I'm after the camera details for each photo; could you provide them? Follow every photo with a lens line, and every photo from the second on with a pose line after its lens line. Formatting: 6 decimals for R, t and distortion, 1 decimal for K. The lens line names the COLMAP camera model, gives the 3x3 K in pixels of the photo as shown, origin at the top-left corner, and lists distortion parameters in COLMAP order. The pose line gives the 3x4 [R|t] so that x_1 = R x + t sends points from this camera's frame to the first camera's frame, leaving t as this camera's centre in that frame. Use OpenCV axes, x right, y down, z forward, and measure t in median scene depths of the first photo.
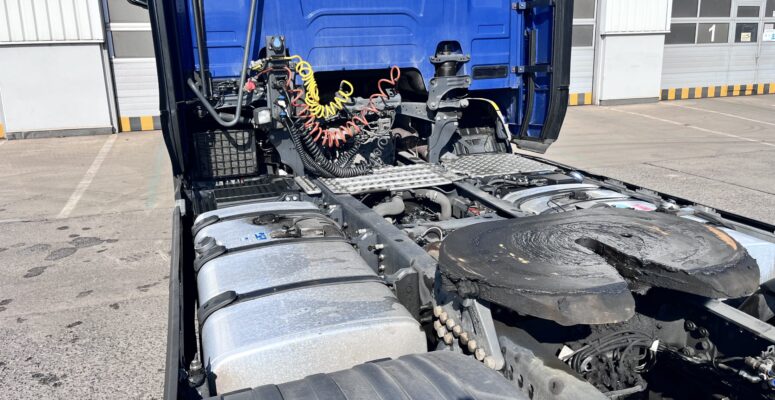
lens RADIAL K [[591.9, 0, 388.1], [0, 591.9, 197.5], [0, 0, 1]] dist [0.045349, -0.052500]
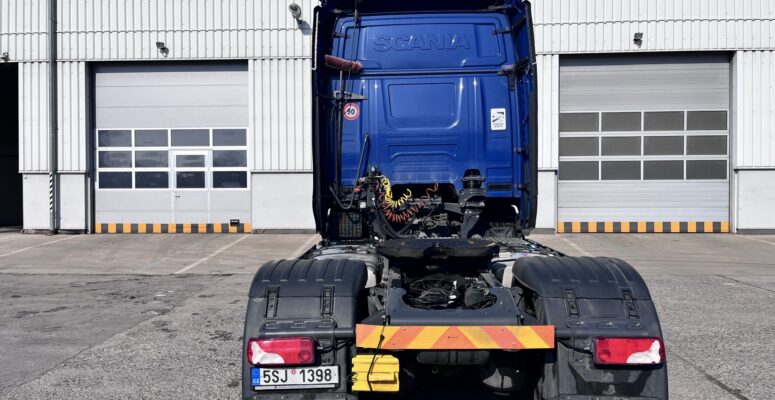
lens RADIAL K [[591.9, 0, 374.6], [0, 591.9, 194.9], [0, 0, 1]] dist [0.045349, -0.052500]
pose [[0.932098, 0.023855, -0.361419, 0.142052], [-0.102951, 0.974122, -0.201215, 0.058816], [0.347266, 0.224761, 0.910433, -0.207397]]
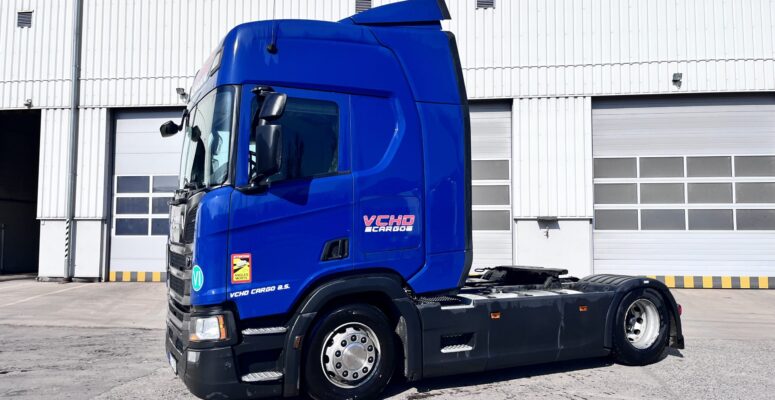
lens RADIAL K [[591.9, 0, 373.8], [0, 591.9, 195.2], [0, 0, 1]] dist [0.045349, -0.052500]
pose [[0.908329, -0.002473, -0.418250, 0.145019], [-0.121929, 0.954983, -0.270444, 0.041485], [0.400091, 0.296649, 0.867137, -0.148162]]
